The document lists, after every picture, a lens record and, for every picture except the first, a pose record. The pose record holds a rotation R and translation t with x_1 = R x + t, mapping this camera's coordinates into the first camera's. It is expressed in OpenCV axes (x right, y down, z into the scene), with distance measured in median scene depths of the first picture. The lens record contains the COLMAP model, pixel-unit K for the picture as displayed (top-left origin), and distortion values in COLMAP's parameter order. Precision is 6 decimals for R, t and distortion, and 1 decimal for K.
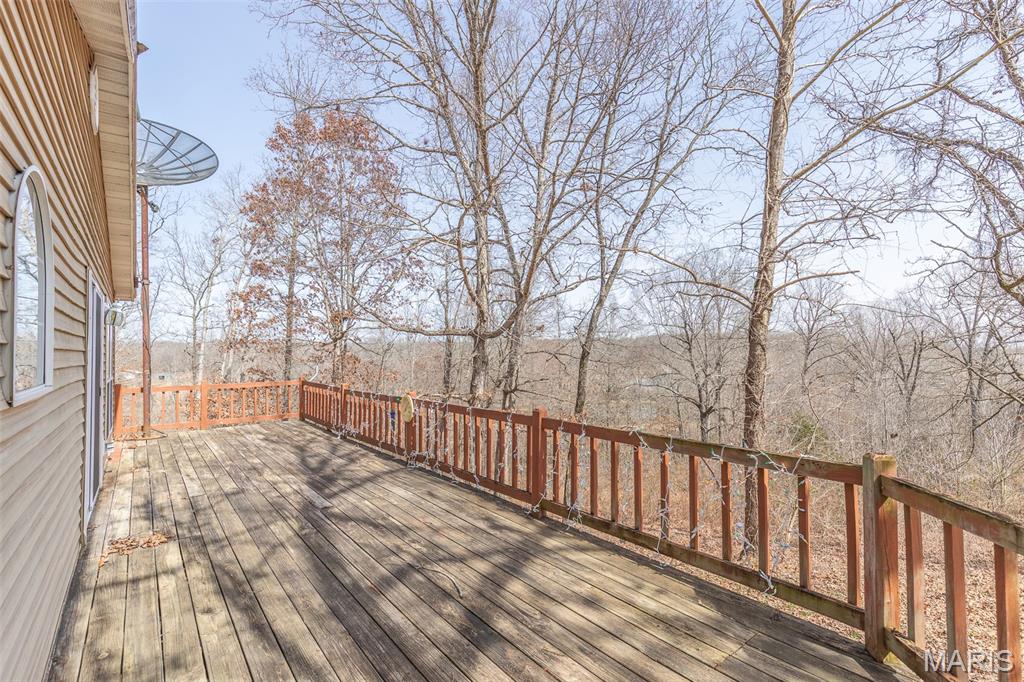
lens RADIAL K [[464.9, 0, 512.0], [0, 464.9, 341.0], [0, 0, 1]] dist [0.014476, -0.000899]
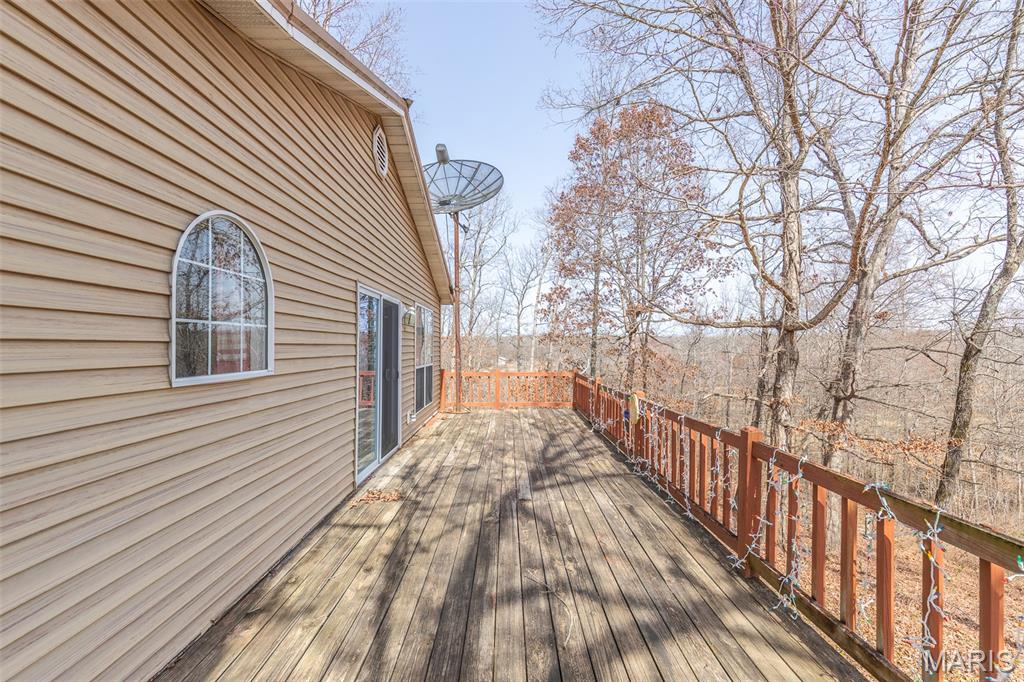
lens RADIAL K [[464.9, 0, 512.0], [0, 464.9, 341.0], [0, 0, 1]] dist [0.014476, -0.000899]
pose [[0.787600, 0.002113, -0.616184, 0.199505], [0.006879, 0.999902, 0.012222, -0.001145], [0.616149, -0.013865, 0.787508, 0.185066]]
